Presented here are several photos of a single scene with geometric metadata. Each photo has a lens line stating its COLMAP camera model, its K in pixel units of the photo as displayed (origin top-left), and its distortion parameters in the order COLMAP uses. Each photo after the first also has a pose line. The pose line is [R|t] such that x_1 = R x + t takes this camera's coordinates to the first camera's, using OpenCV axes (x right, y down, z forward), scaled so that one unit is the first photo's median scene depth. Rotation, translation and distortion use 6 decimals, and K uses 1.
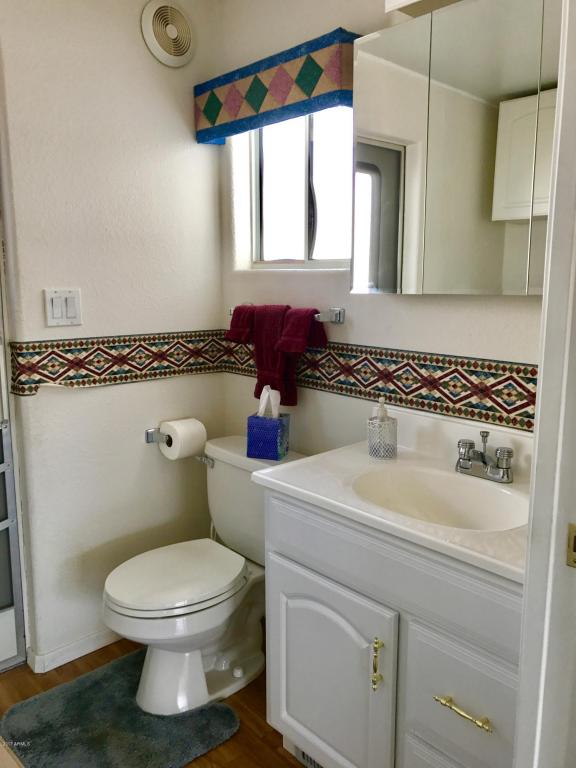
lens RADIAL K [[631.1, 0, 287.5], [0, 631.1, 384.7], [0, 0, 1]] dist [0.030733, -0.033958]
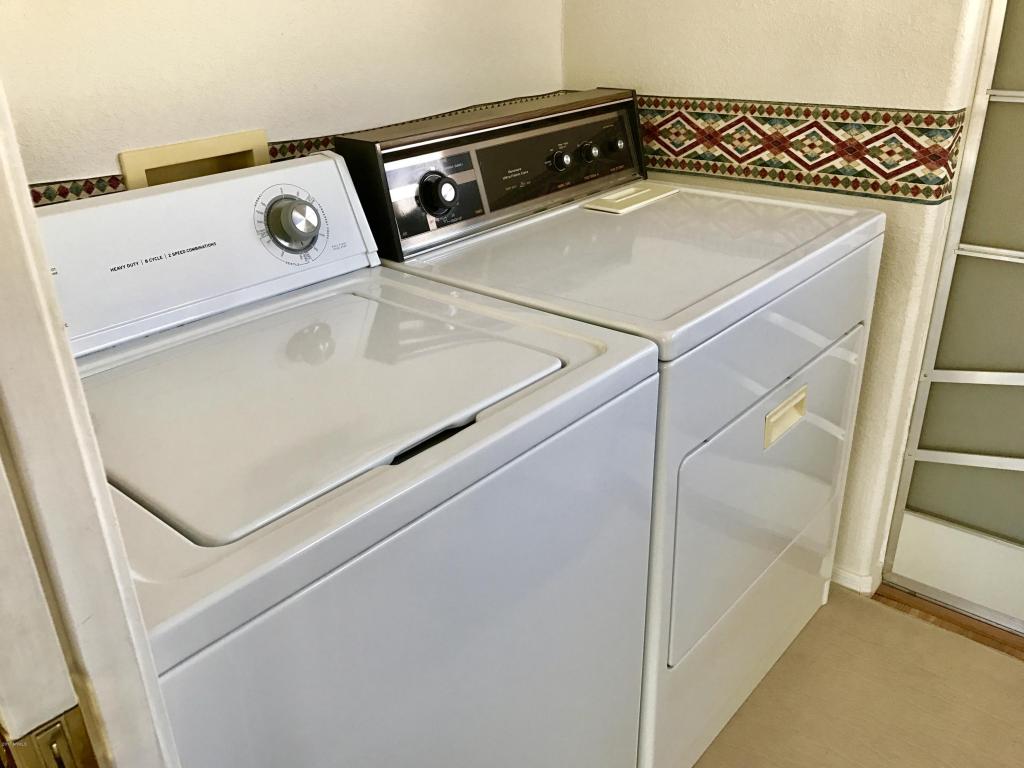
lens RADIAL K [[841.5, 0, 514.8], [0, 841.5, 383.7], [0, 0, 1]] dist [0.030733, -0.033958]
pose [[0.105368, 0.422409, -0.900260, 0.677550], [-0.134899, 0.903003, 0.407907, -0.152805], [0.985241, 0.078464, 0.152131, 0.790043]]
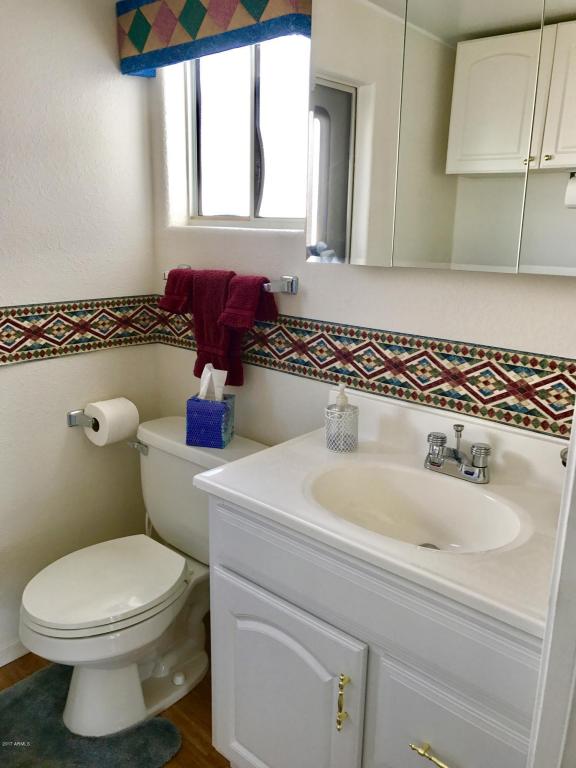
lens RADIAL K [[631.1, 0, 288.9], [0, 631.1, 382.2], [0, 0, 1]] dist [0.030733, -0.033958]
pose [[0.994634, -0.007009, 0.103218, -0.012334], [-0.001210, 0.996847, 0.079345, -0.043380], [-0.103449, -0.079044, 0.991489, 0.118837]]
